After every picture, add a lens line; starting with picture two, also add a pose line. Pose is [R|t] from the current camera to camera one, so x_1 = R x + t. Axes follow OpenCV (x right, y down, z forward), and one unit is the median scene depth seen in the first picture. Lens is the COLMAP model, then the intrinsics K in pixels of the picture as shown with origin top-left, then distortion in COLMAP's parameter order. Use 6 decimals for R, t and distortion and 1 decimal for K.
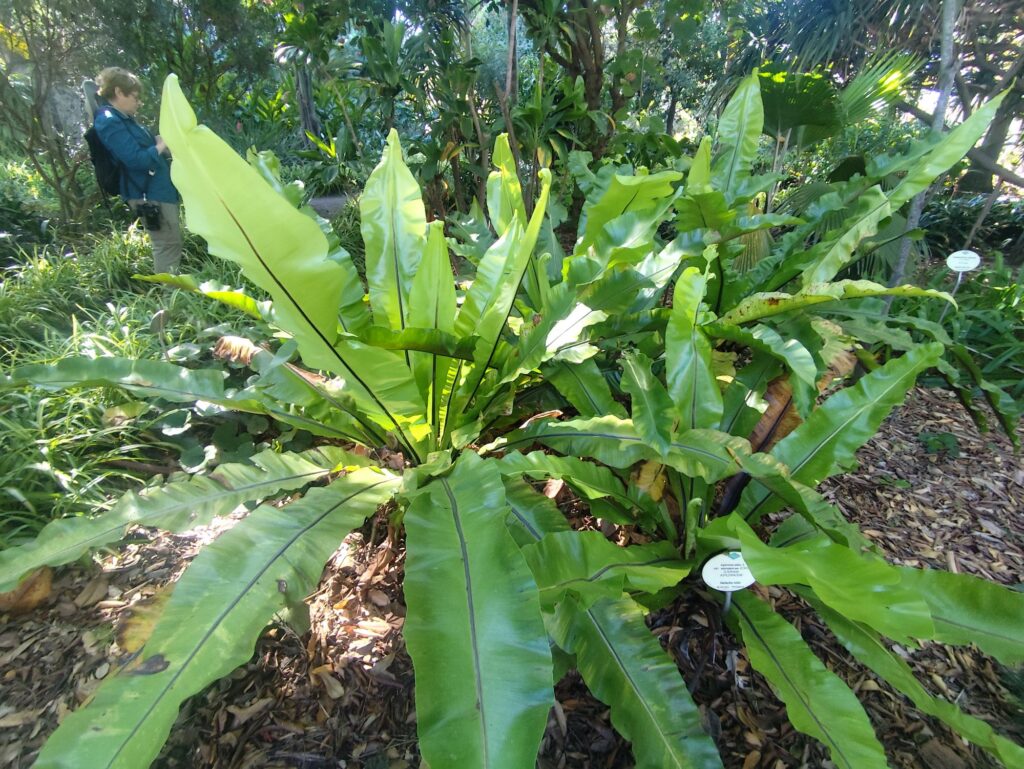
lens RADIAL K [[464.4, 0, 513.8], [0, 464.4, 393.8], [0, 0, 1]] dist [-0.003157, -0.000093]
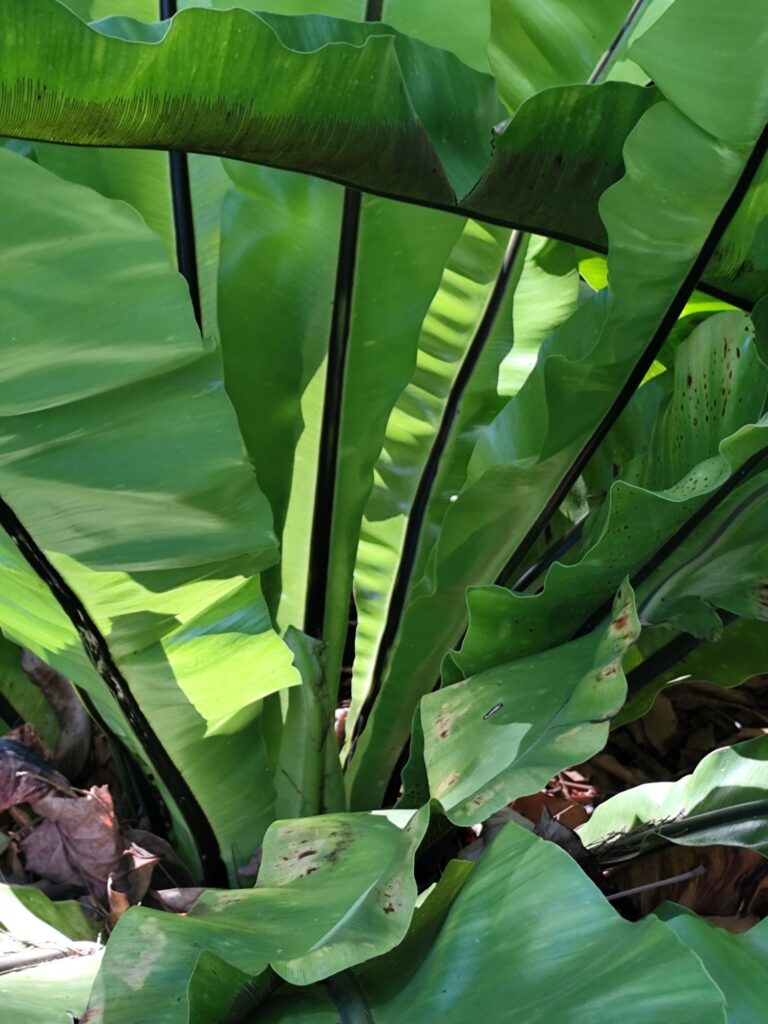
lens RADIAL K [[2762.5, 0, 382.1], [0, 2762.5, 577.2], [0, 0, 1]] dist [0.232492, -1.742363]
pose [[0.986272, 0.082768, -0.142889, -0.018498], [-0.073690, 0.994980, 0.067708, -0.019411], [0.147776, -0.056249, 0.987420, 0.077854]]
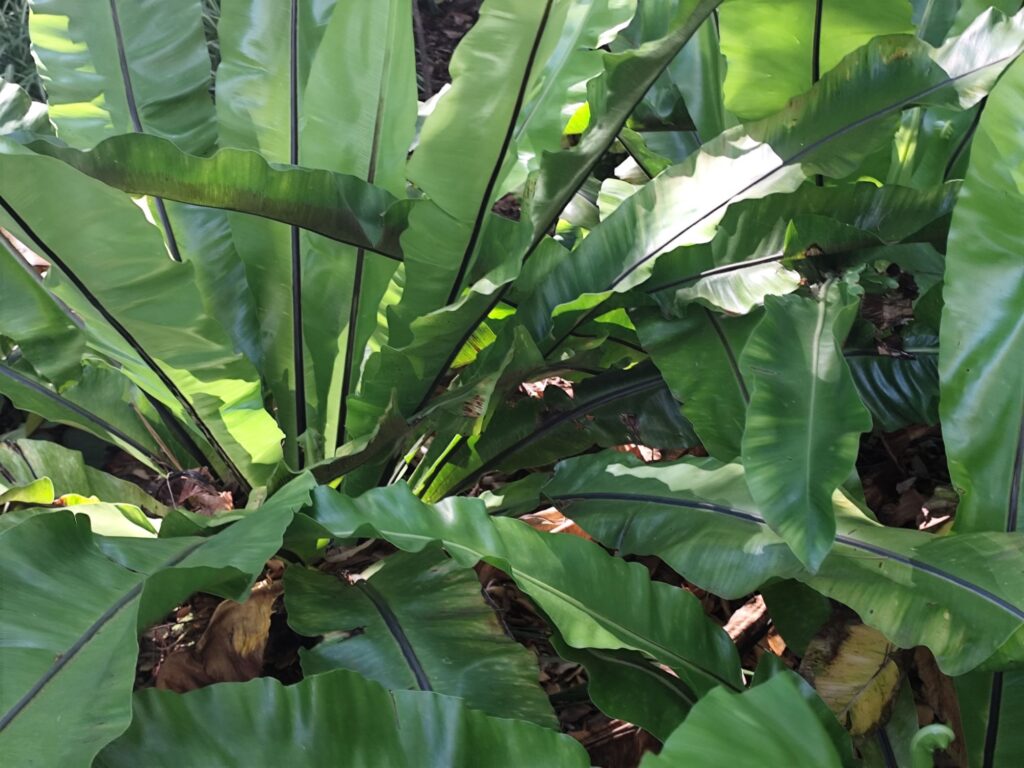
lens RADIAL K [[1395.3, 0, 512.0], [0, 1395.3, 384.0], [0, 0, 1]] dist [0.026418, 0.029432]
pose [[0.958937, 0.126332, -0.253929, 0.276216], [-0.141319, 0.989090, -0.041597, 0.058602], [0.245903, 0.075774, 0.966328, -0.050119]]
